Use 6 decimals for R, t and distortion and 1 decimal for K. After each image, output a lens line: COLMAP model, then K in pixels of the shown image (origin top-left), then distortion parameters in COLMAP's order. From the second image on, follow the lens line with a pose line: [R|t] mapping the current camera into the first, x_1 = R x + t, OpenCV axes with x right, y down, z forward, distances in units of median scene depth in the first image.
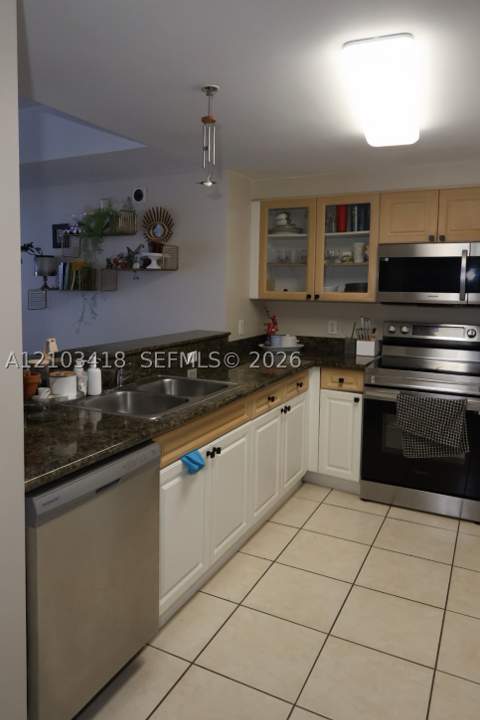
lens RADIAL K [[522.9, 0, 223.4], [0, 522.9, 327.4], [0, 0, 1]] dist [-0.000349, -0.000866]
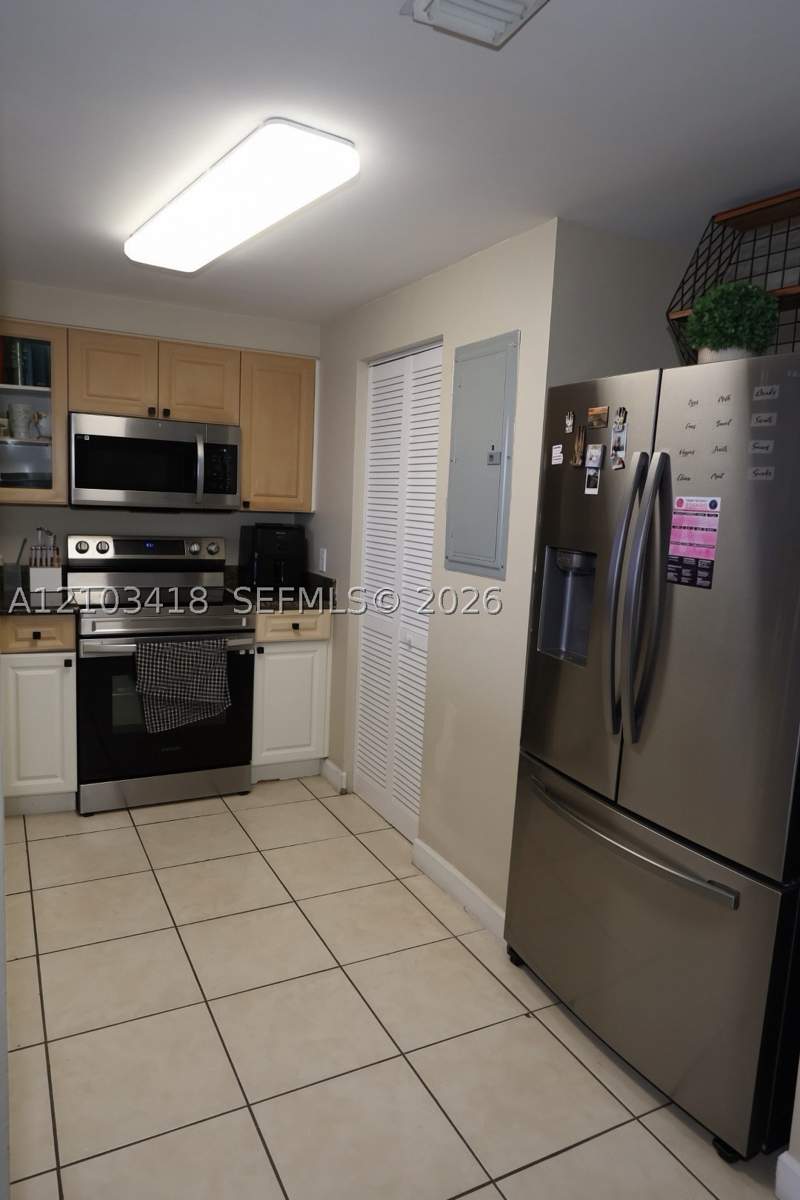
lens RADIAL K [[776.8, 0, 400.0], [0, 776.8, 600.0], [0, 0, 1]] dist [0.001174, -0.002724]
pose [[0.571458, -0.097641, 0.814802, -0.262184], [0.030646, 0.994743, 0.097710, -0.014500], [-0.820059, -0.030866, 0.571446, 0.142990]]
